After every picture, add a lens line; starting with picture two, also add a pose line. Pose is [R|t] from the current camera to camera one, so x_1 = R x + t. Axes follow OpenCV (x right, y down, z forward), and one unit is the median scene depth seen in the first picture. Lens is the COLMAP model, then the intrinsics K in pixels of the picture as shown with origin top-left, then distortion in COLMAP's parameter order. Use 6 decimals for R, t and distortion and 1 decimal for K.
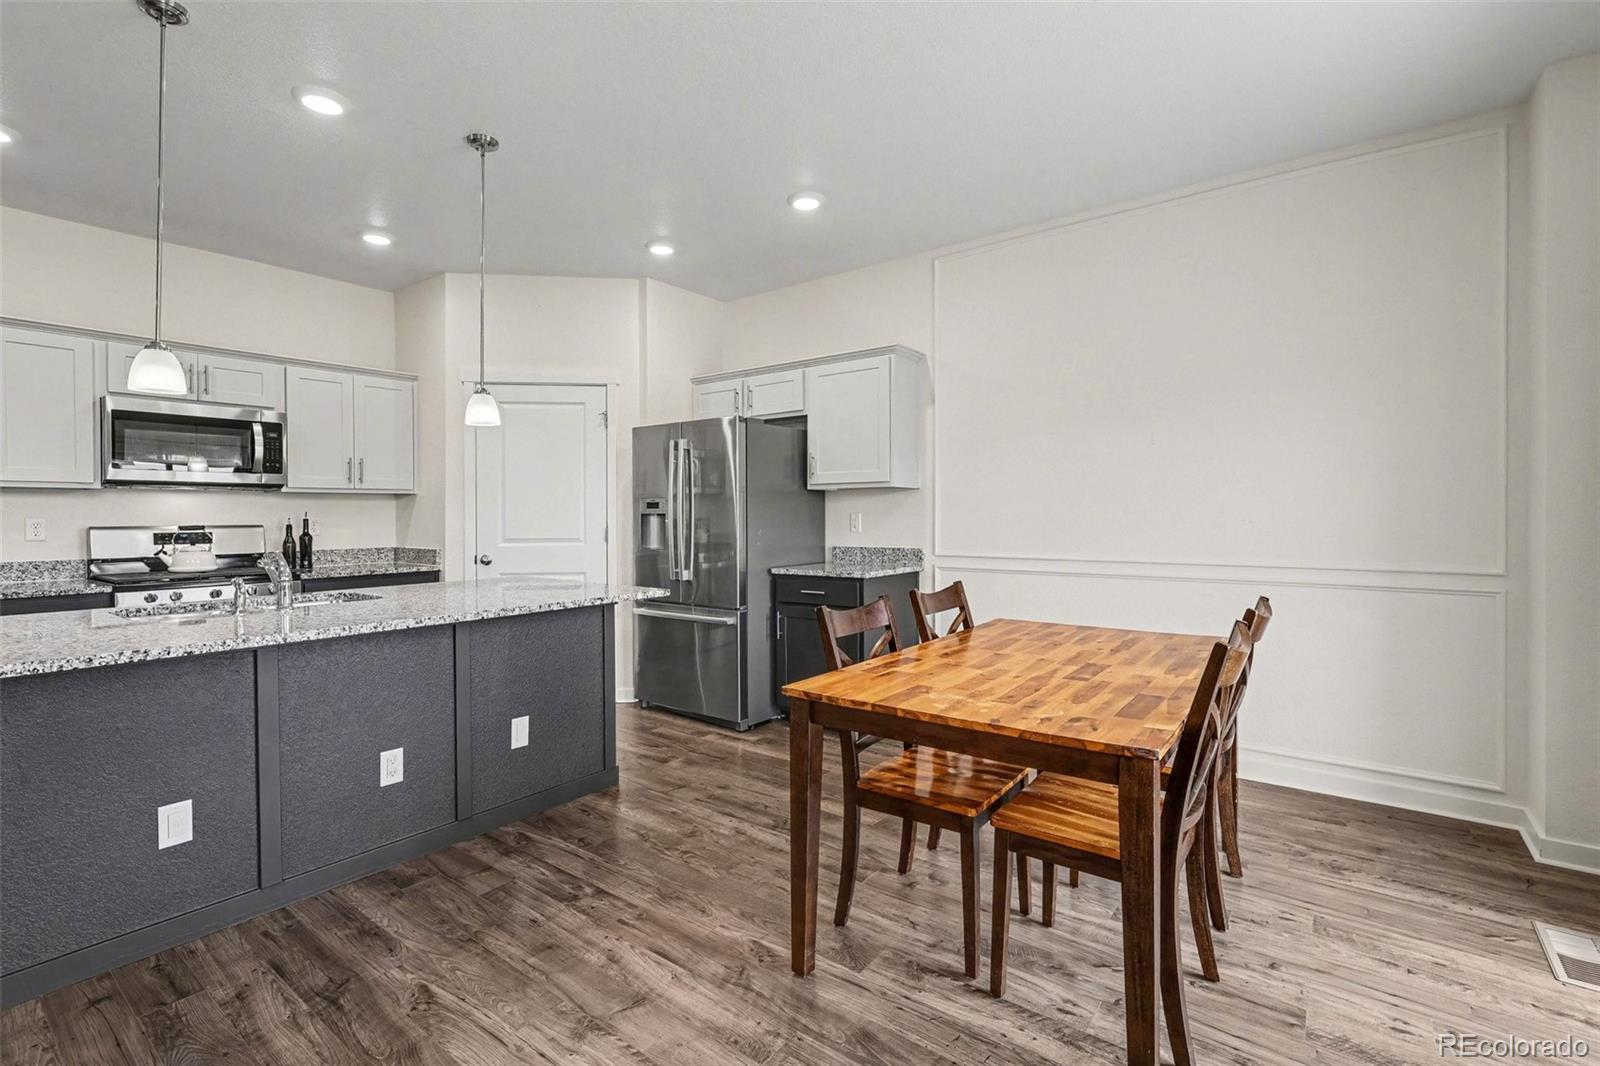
lens RADIAL K [[727.2, 0, 797.7], [0, 727.2, 520.0], [0, 0, 1]] dist [0.002519, 0.001235]
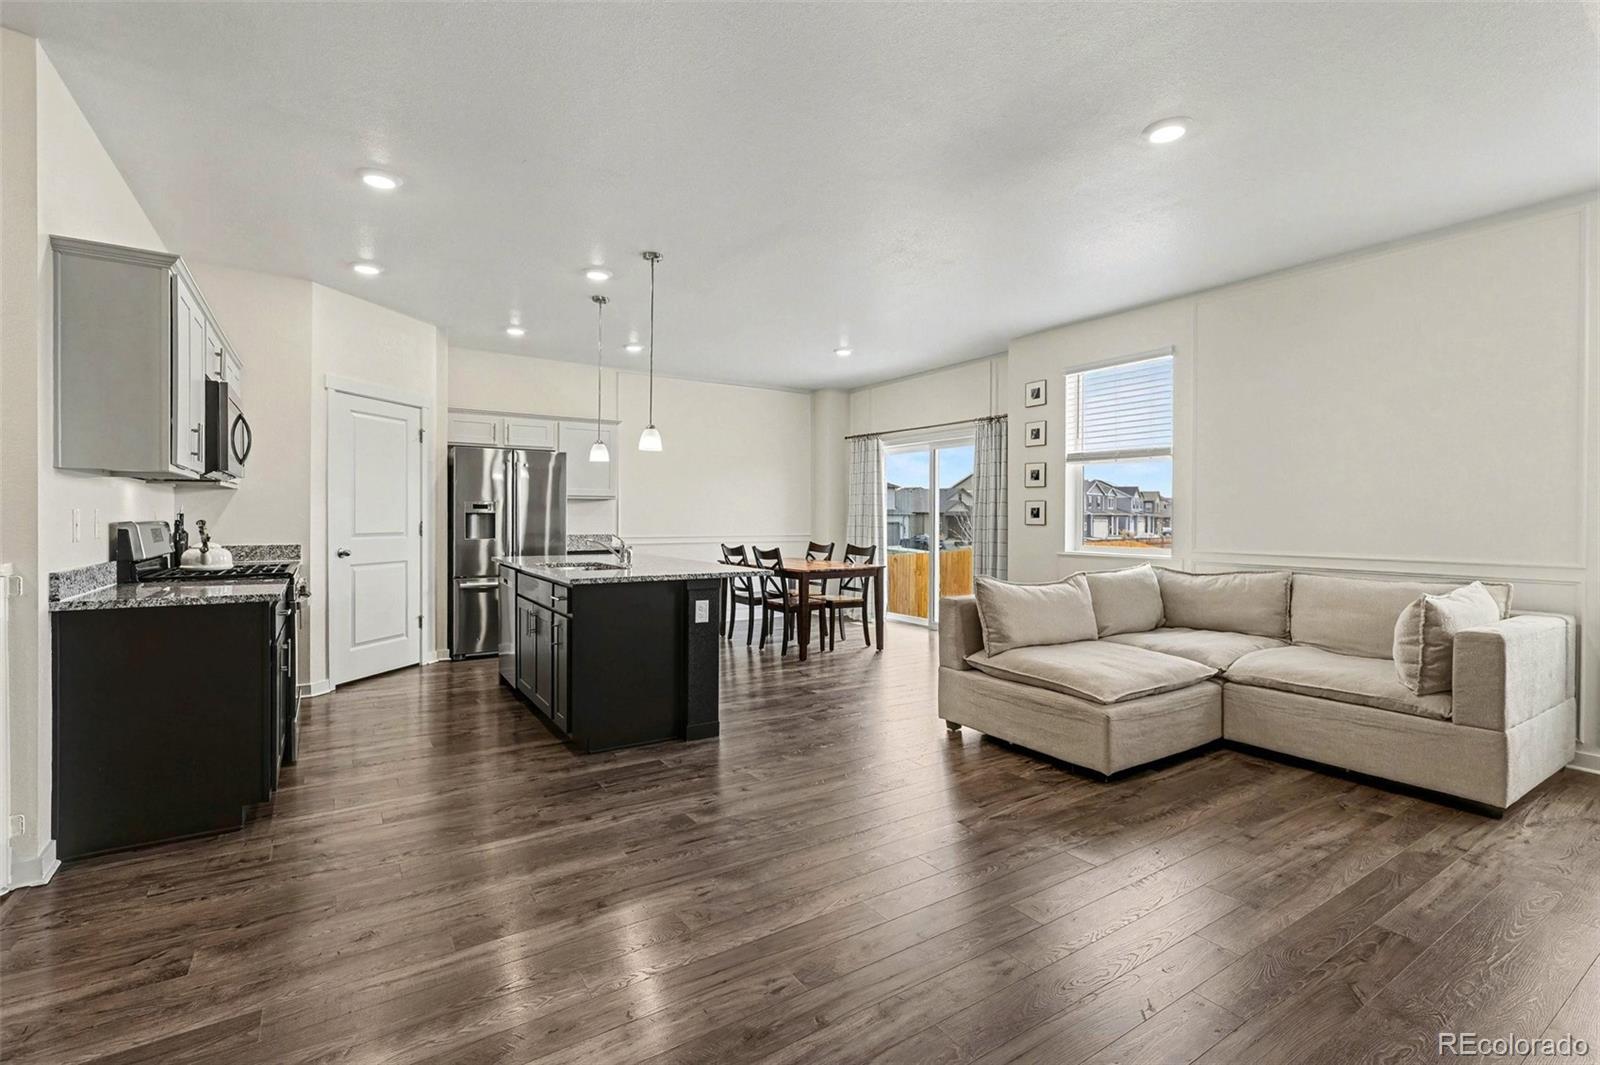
lens RADIAL K [[733.0, 0, 805.7], [0, 733.0, 526.0], [0, 0, 1]] dist [-0.002055, -0.000295]
pose [[0.321815, -0.006175, 0.946782, -1.394033], [0.000549, 0.999980, 0.006335, 0.008623], [-0.946802, -0.001519, 0.321812, -0.014384]]
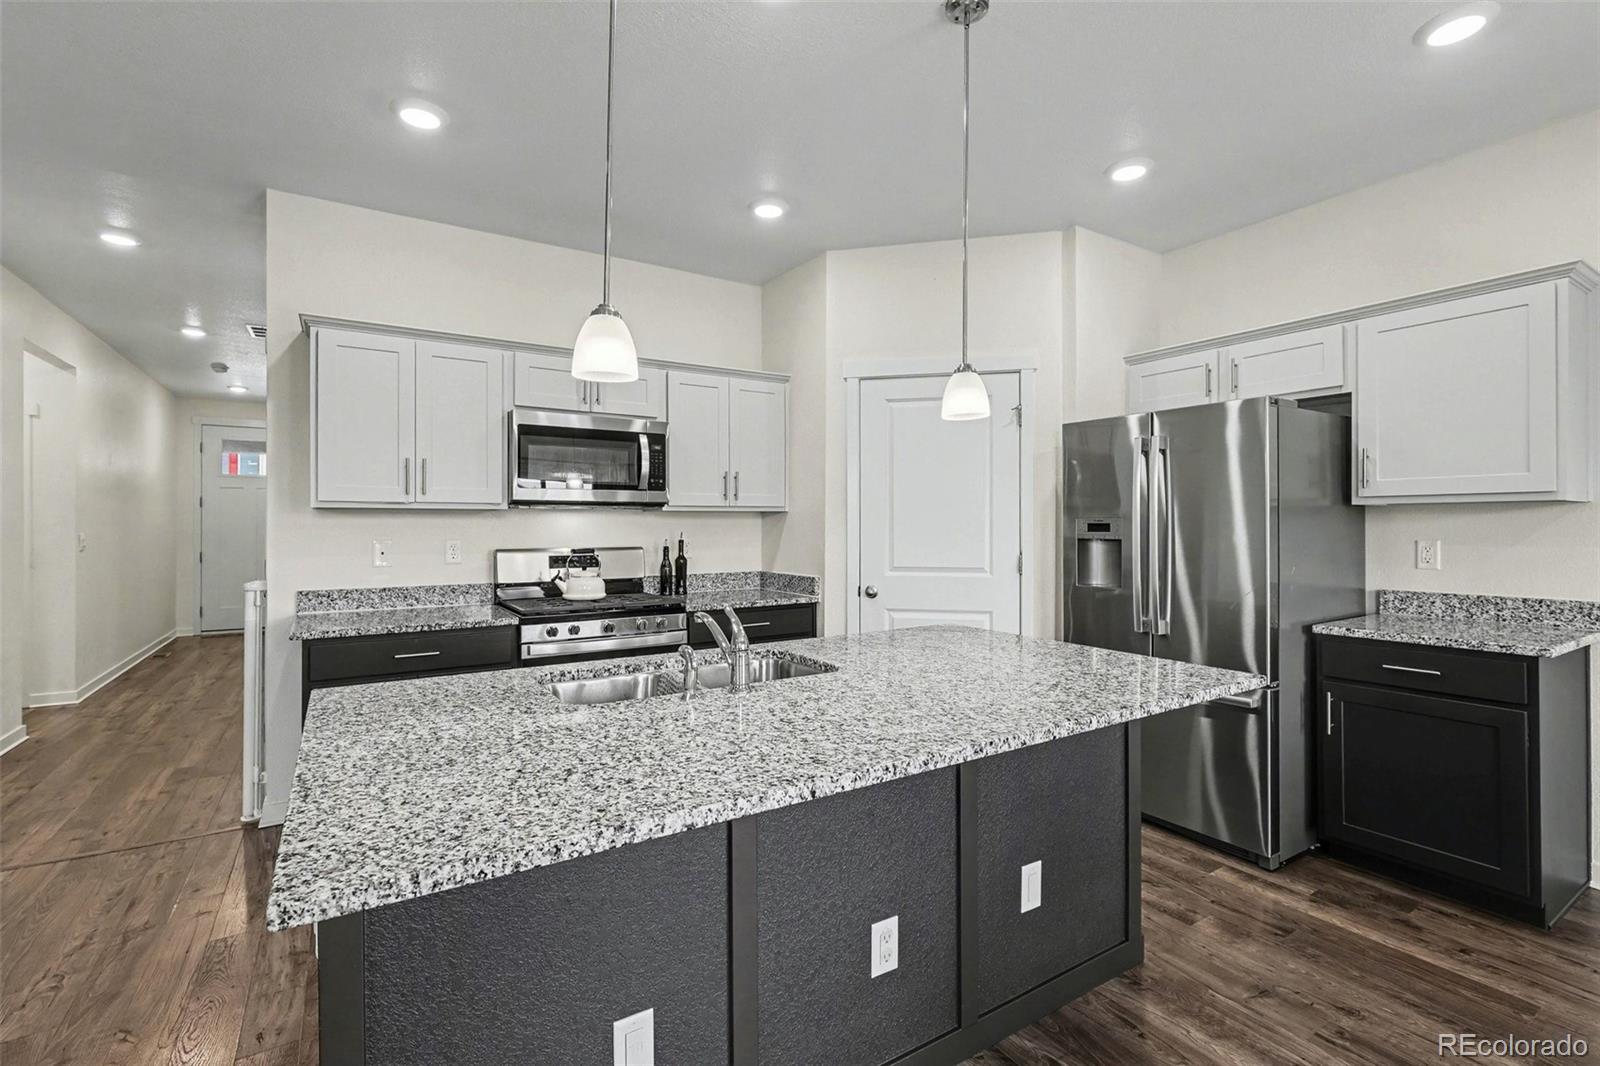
lens RADIAL K [[718.5, 0, 799.7], [0, 718.5, 520.8], [0, 0, 1]] dist [-0.002321, 0.000086]
pose [[0.940511, 0.002264, -0.339755, -0.254400], [-0.005940, 0.999935, -0.009780, -0.019141], [0.339710, 0.011216, 0.940463, 0.229303]]
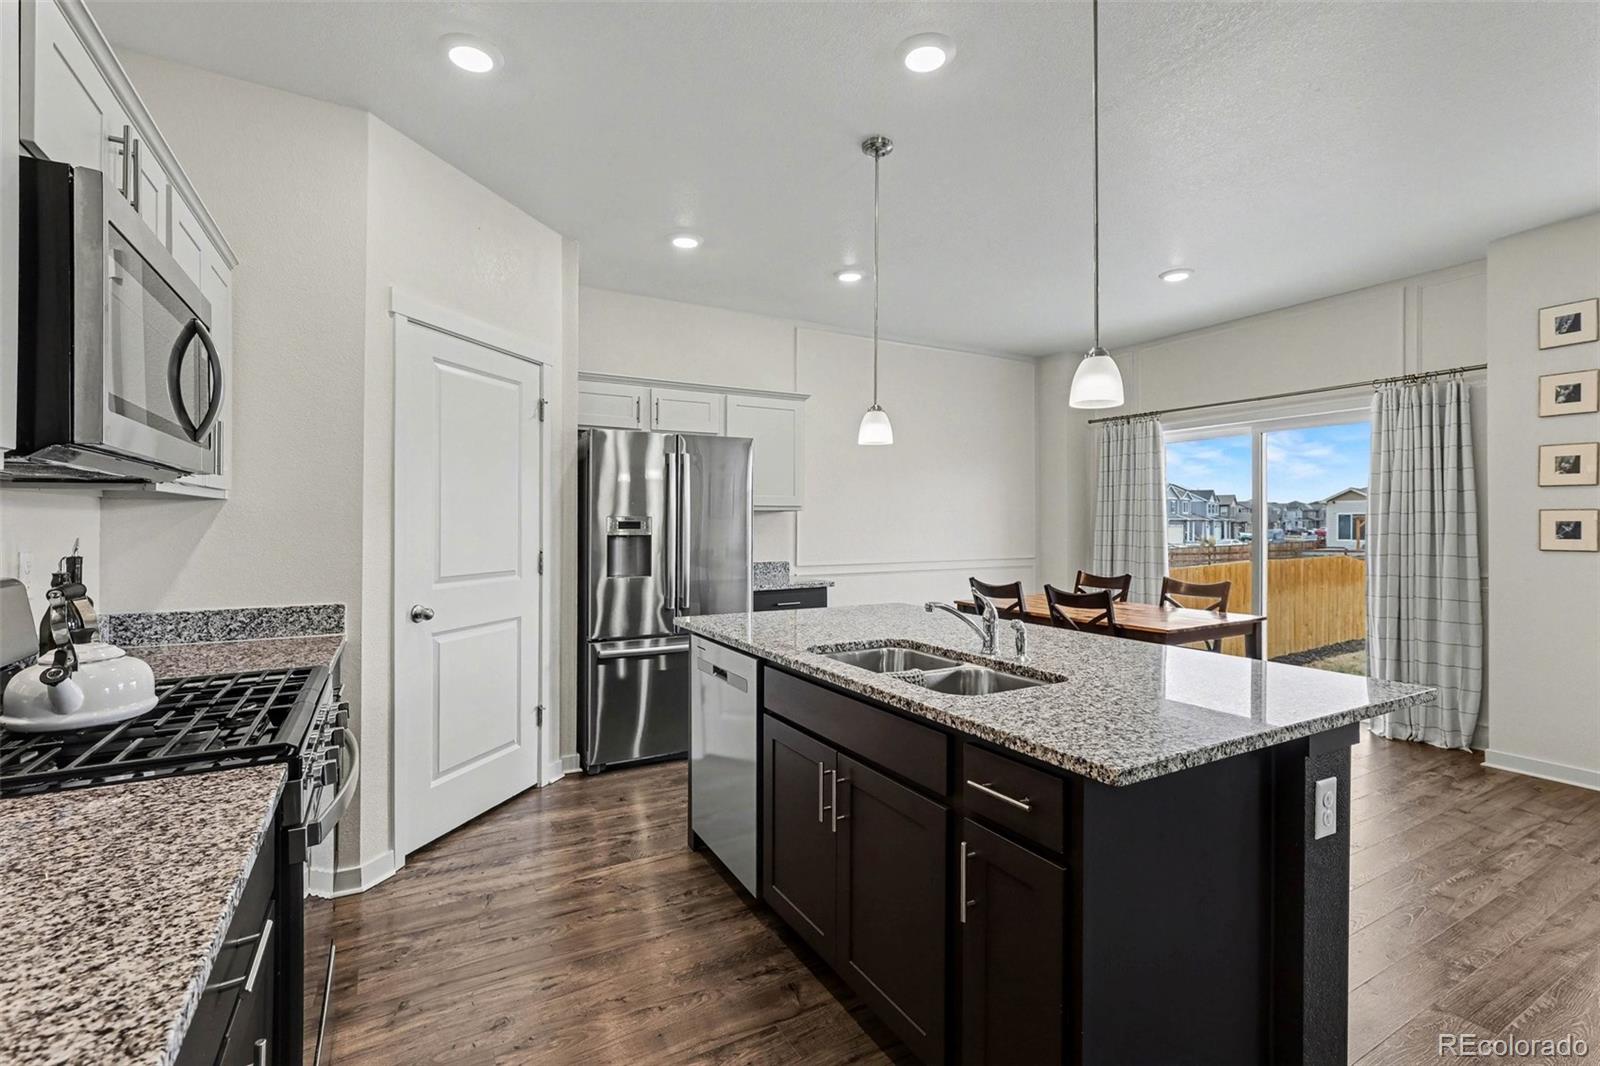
lens RADIAL K [[727.2, 0, 797.7], [0, 727.2, 520.0], [0, 0, 1]] dist [0.002519, 0.001235]
pose [[0.385662, 0.007764, 0.922607, -0.968786], [0.005991, 0.999922, -0.010919, -0.016810], [-0.922621, 0.009739, 0.385586, 0.531925]]
